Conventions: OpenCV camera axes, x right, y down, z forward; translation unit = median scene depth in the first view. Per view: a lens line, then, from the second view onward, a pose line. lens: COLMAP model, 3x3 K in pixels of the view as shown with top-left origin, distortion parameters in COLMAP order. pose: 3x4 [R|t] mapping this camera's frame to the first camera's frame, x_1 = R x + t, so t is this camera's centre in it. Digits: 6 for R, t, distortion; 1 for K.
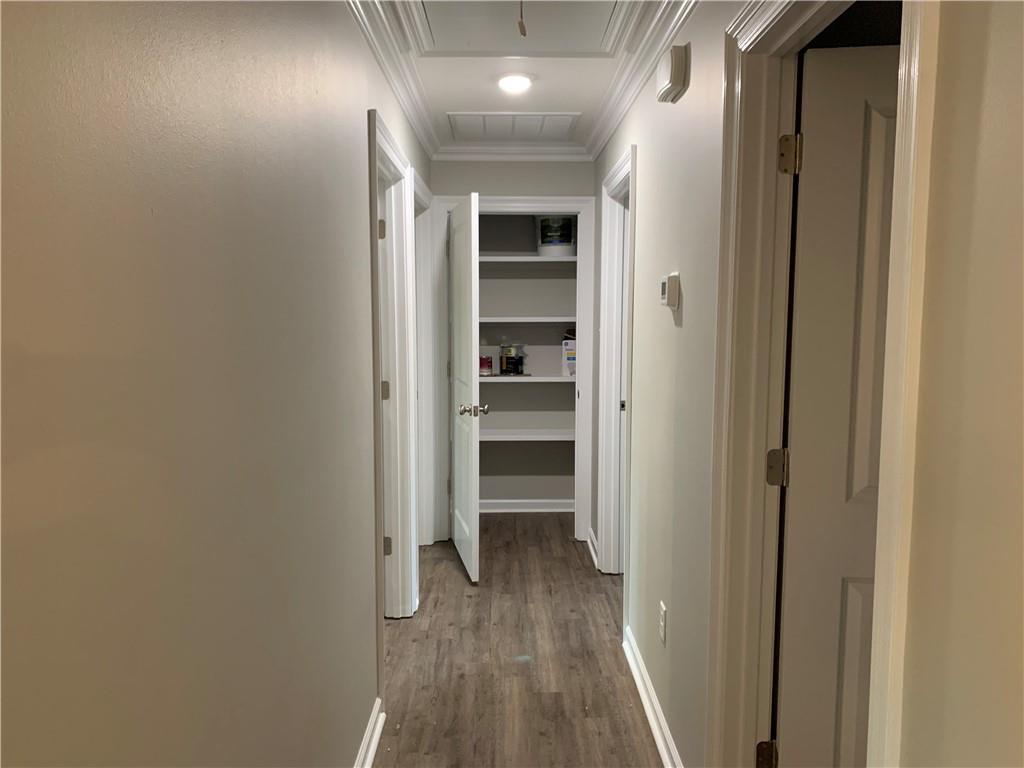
lens RADIAL K [[787.9, 0, 514.6], [0, 787.9, 379.4], [0, 0, 1]] dist [0.007529, -0.002312]
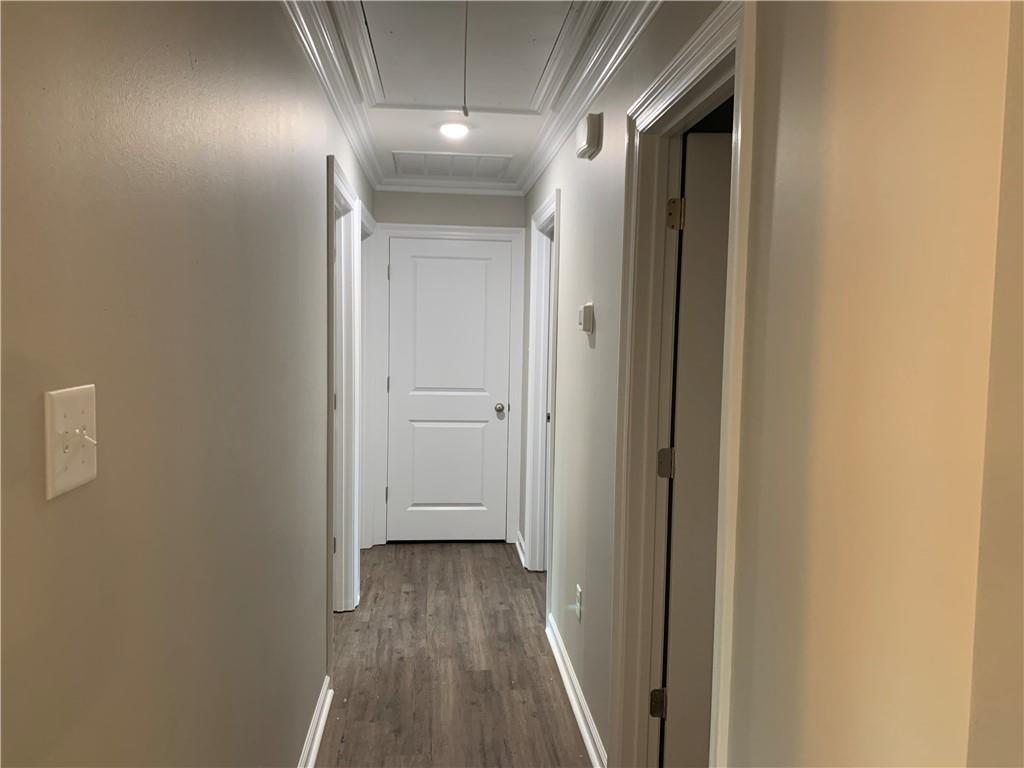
lens RADIAL K [[787.9, 0, 510.7], [0, 787.9, 382.7], [0, 0, 1]] dist [0.007529, -0.002312]
pose [[0.996565, 0.010035, 0.082203, -0.009293], [-0.008662, 0.999817, -0.017042, 0.004869], [-0.082359, 0.016271, 0.996470, -0.137190]]
